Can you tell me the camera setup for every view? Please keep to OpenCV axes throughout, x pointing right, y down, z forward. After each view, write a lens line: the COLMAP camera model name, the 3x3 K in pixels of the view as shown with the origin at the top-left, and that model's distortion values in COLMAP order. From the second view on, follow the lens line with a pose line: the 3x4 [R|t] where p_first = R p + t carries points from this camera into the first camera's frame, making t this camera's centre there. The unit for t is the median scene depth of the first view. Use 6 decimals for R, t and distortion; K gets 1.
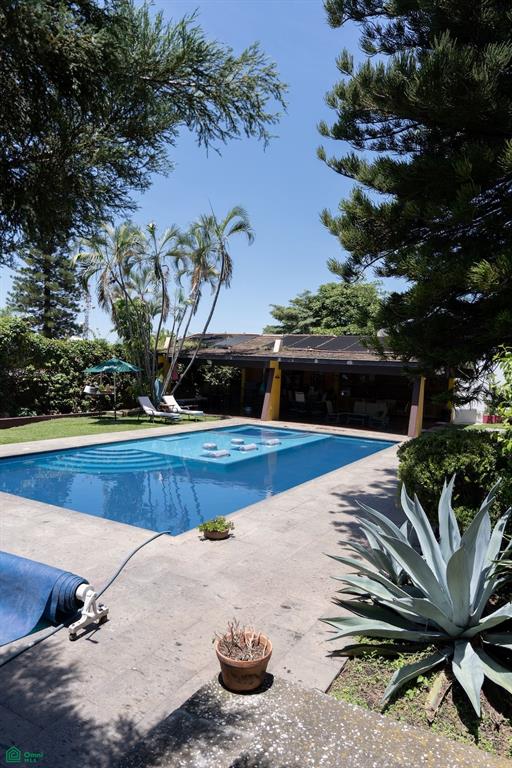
lens RADIAL K [[510.1, 0, 256.3], [0, 510.1, 380.7], [0, 0, 1]] dist [0.001845, -0.004325]
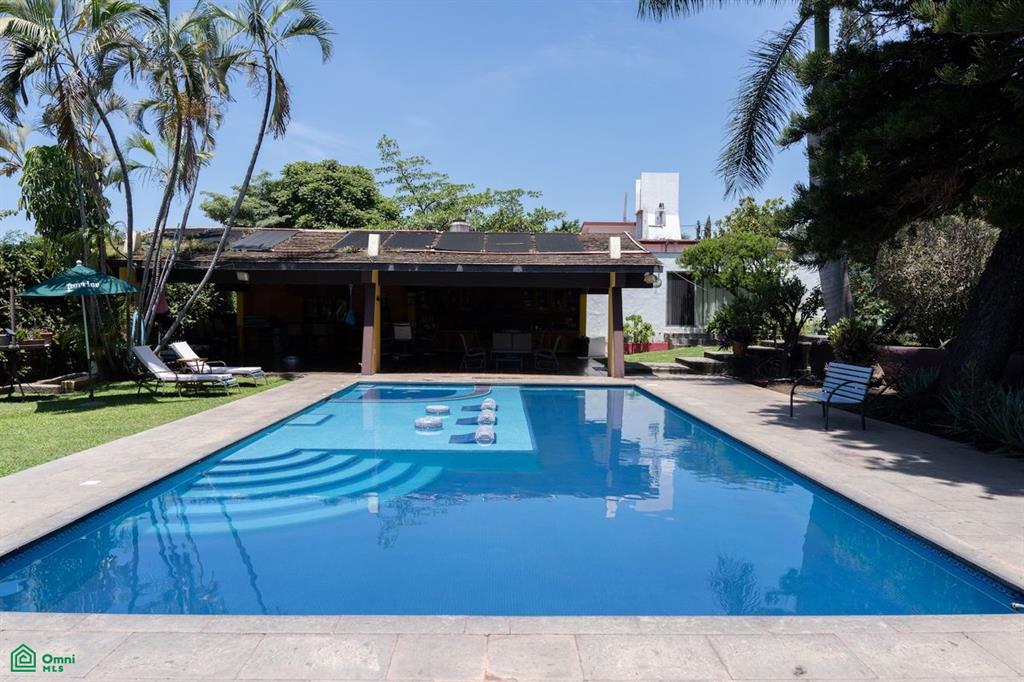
lens RADIAL K [[722.3, 0, 511.6], [0, 722.3, 326.5], [0, 0, 1]] dist [-0.001257, -0.001379]
pose [[0.863658, -0.052712, 0.501315, -0.736940], [0.046144, 0.998609, 0.025505, 0.032583], [-0.501963, 0.001105, 0.864889, 0.658123]]
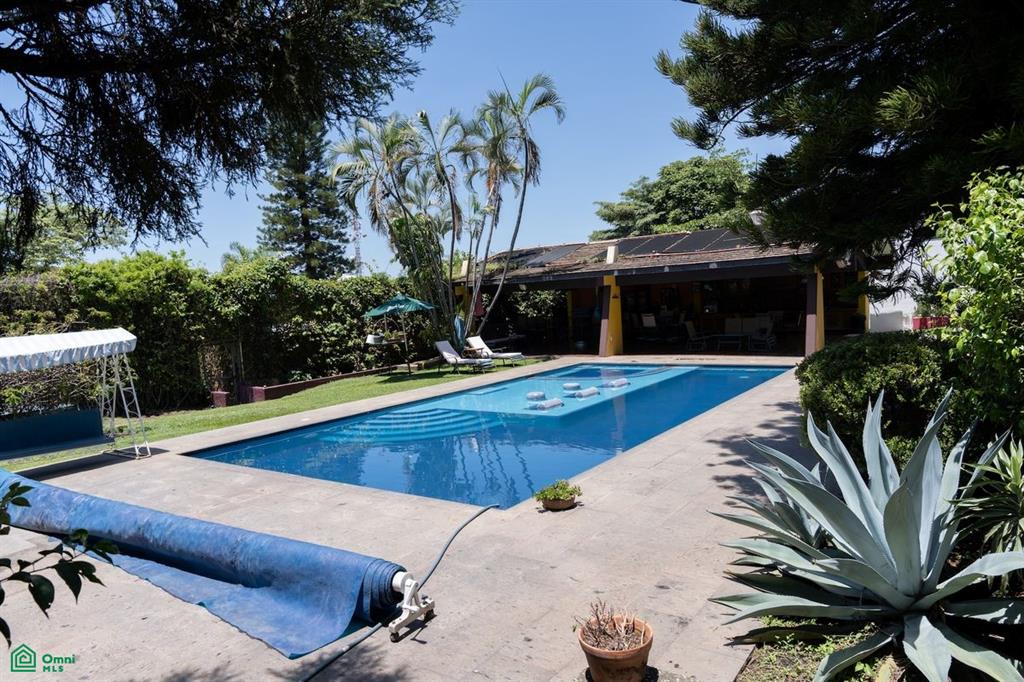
lens RADIAL K [[680.1, 0, 510.0], [0, 680.1, 338.2], [0, 0, 1]] dist [0.001845, -0.004325]
pose [[0.988068, -0.102337, -0.115101, -0.007824], [0.106677, 0.993773, 0.032184, 0.014320], [0.111091, -0.044079, 0.992832, -0.005150]]
